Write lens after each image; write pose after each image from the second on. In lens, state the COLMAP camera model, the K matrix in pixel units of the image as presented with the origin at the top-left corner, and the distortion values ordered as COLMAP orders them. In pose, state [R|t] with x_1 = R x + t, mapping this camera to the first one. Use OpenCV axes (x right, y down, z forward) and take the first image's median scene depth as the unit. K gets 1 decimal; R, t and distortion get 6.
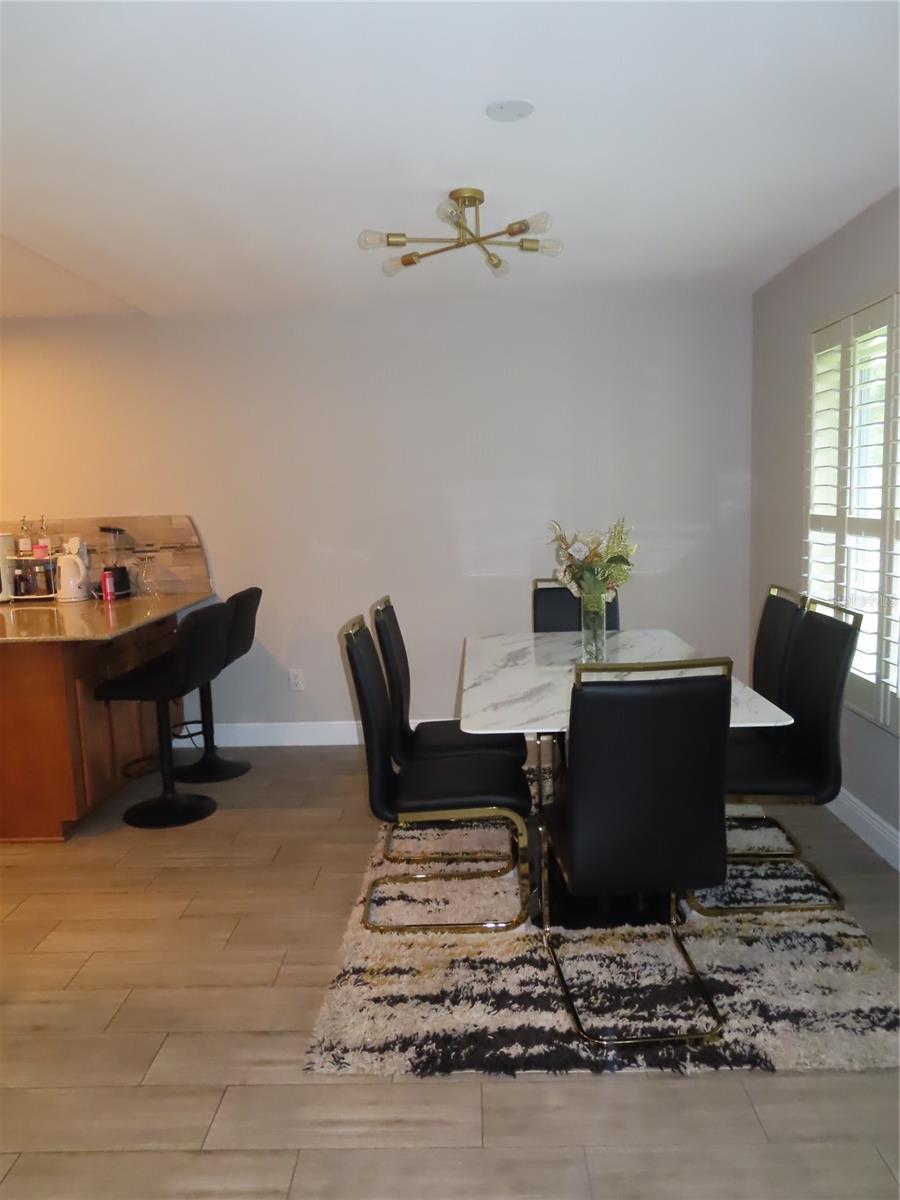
lens RADIAL K [[851.0, 0, 450.2], [0, 851.0, 601.8], [0, 0, 1]] dist [-0.014885, 0.003719]
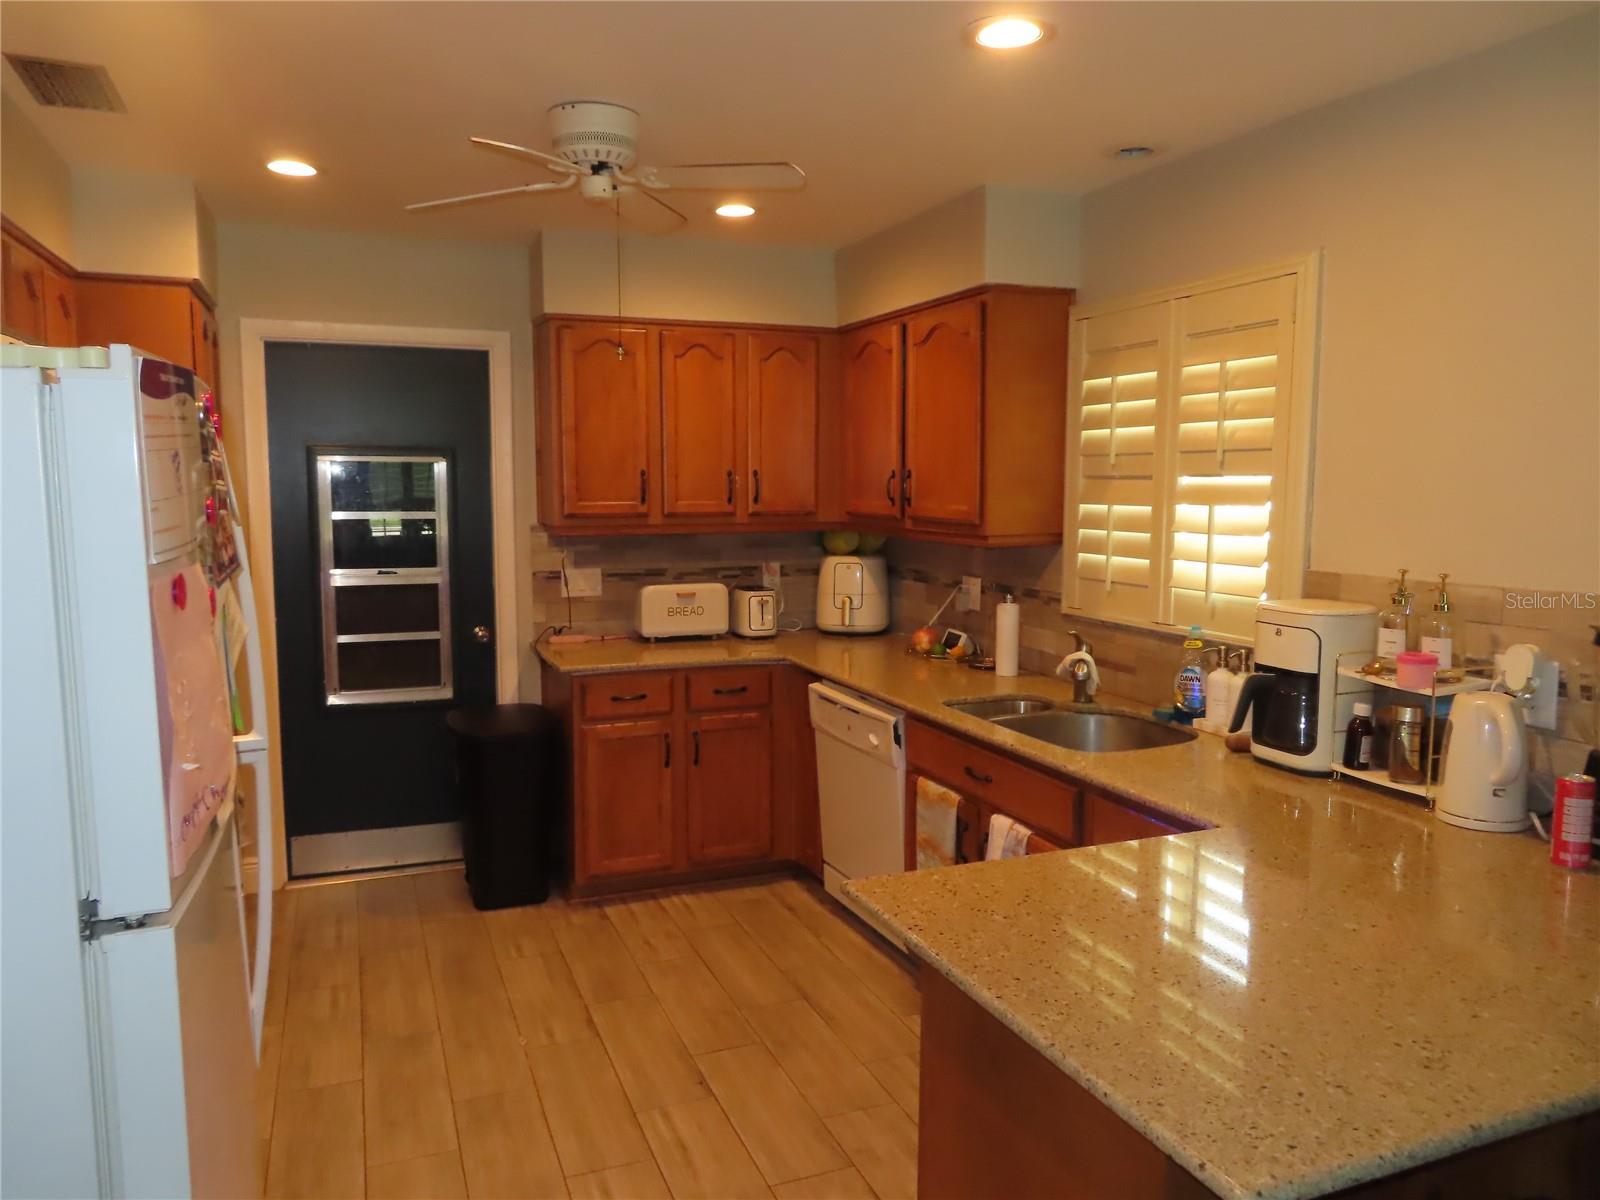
lens RADIAL K [[1134.6, 0, 797.2], [0, 1134.6, 605.4], [0, 0, 1]] dist [-0.014885, 0.003719]
pose [[0.403522, 0.136684, -0.904703, -0.142083], [-0.127857, 0.987501, 0.092166, -0.098654], [0.905992, 0.078482, 0.415955, 0.534221]]
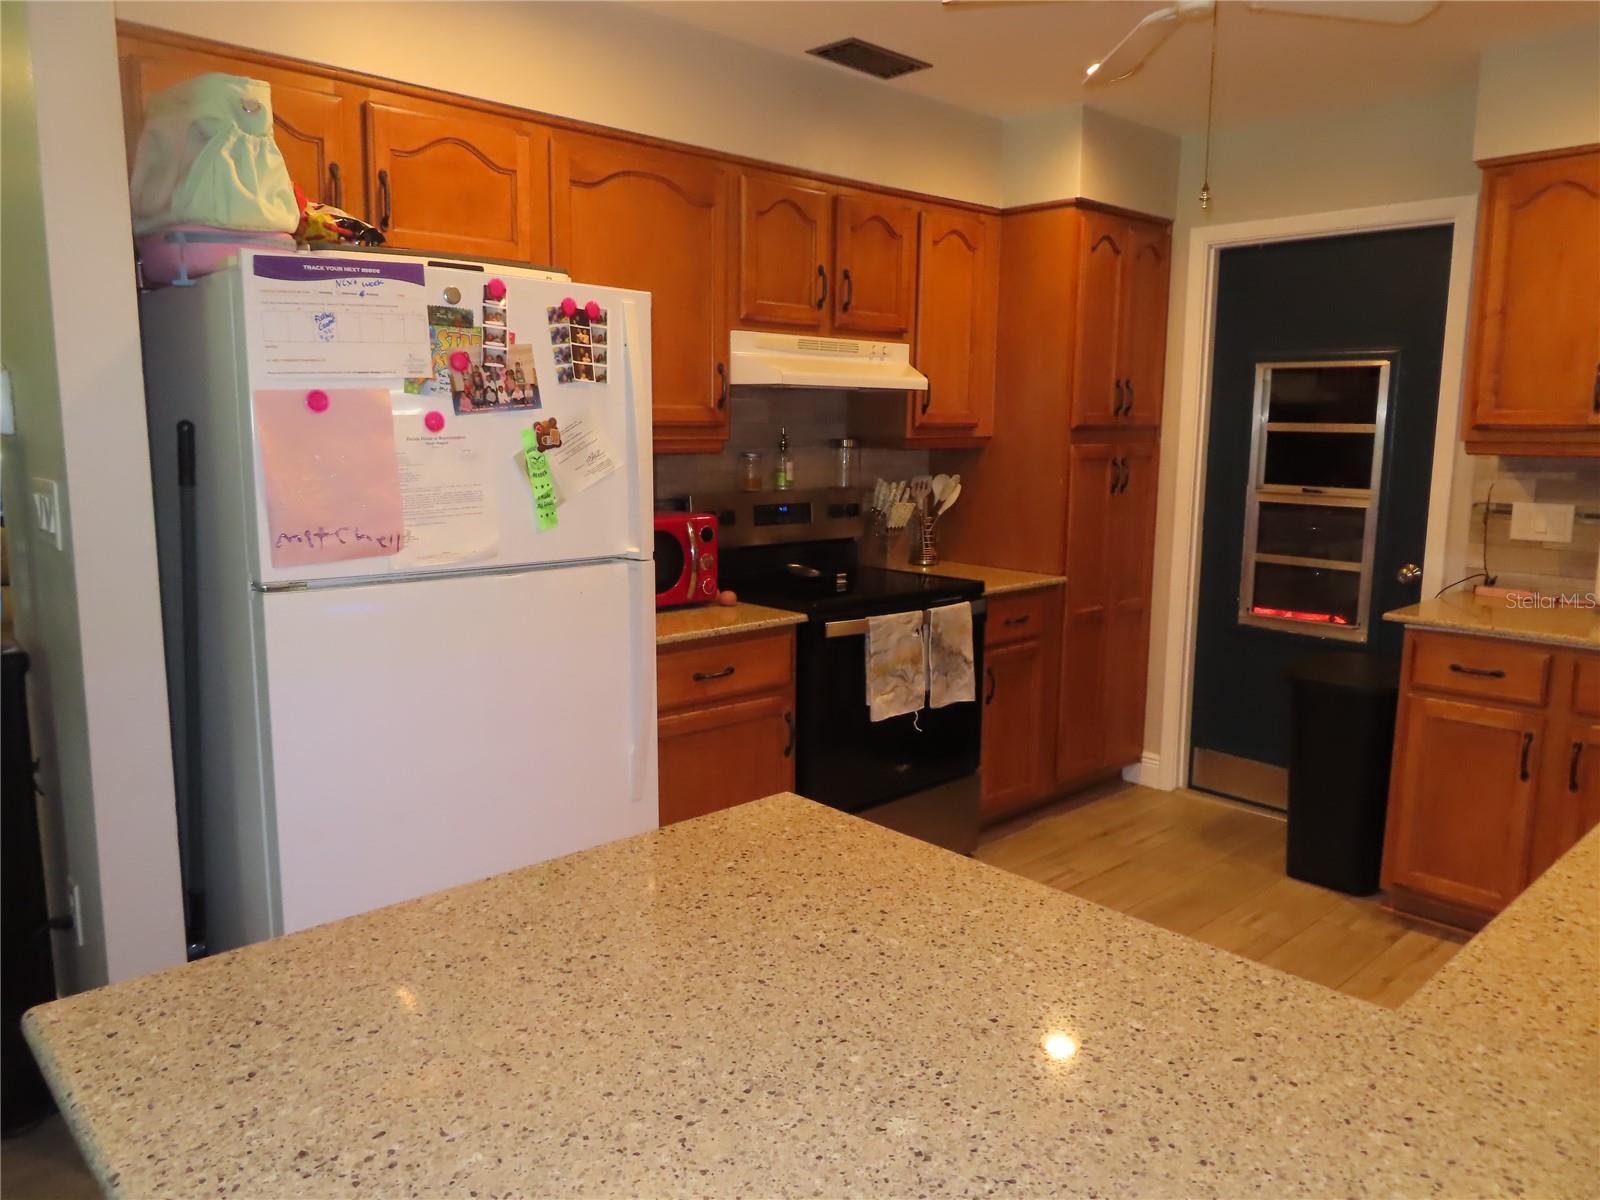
lens RADIAL K [[1134.6, 0, 804.0], [0, 1134.6, 602.2], [0, 0, 1]] dist [-0.014885, 0.003719]
pose [[-0.709702, 0.135981, -0.691254, -0.311287], [-0.070779, 0.962468, 0.262002, -0.116422], [0.700938, 0.234869, -0.673441, 1.110826]]
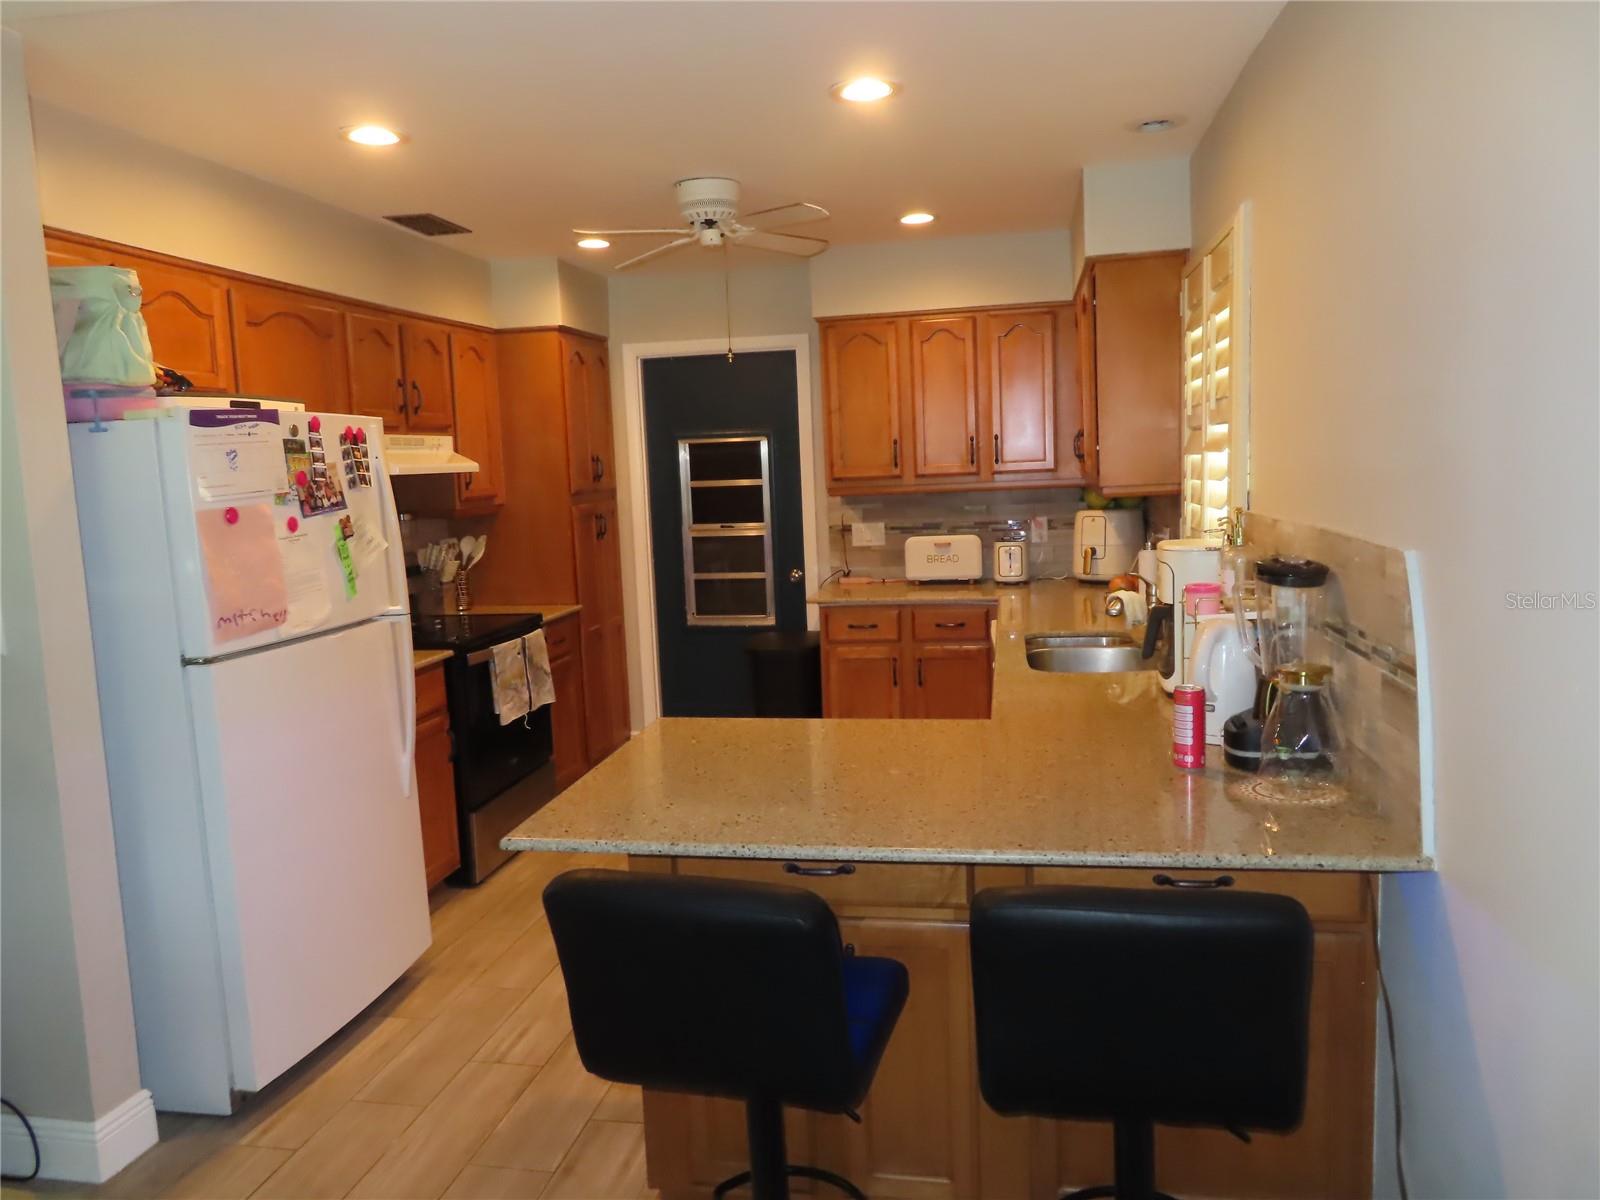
lens RADIAL K [[1134.6, 0, 801.2], [0, 1134.6, 596.1], [0, 0, 1]] dist [-0.014885, 0.003719]
pose [[-0.149120, 0.157029, -0.976271, 0.167324], [-0.075197, 0.982650, 0.169541, -0.152866], [0.985956, 0.098694, -0.134725, 1.009821]]
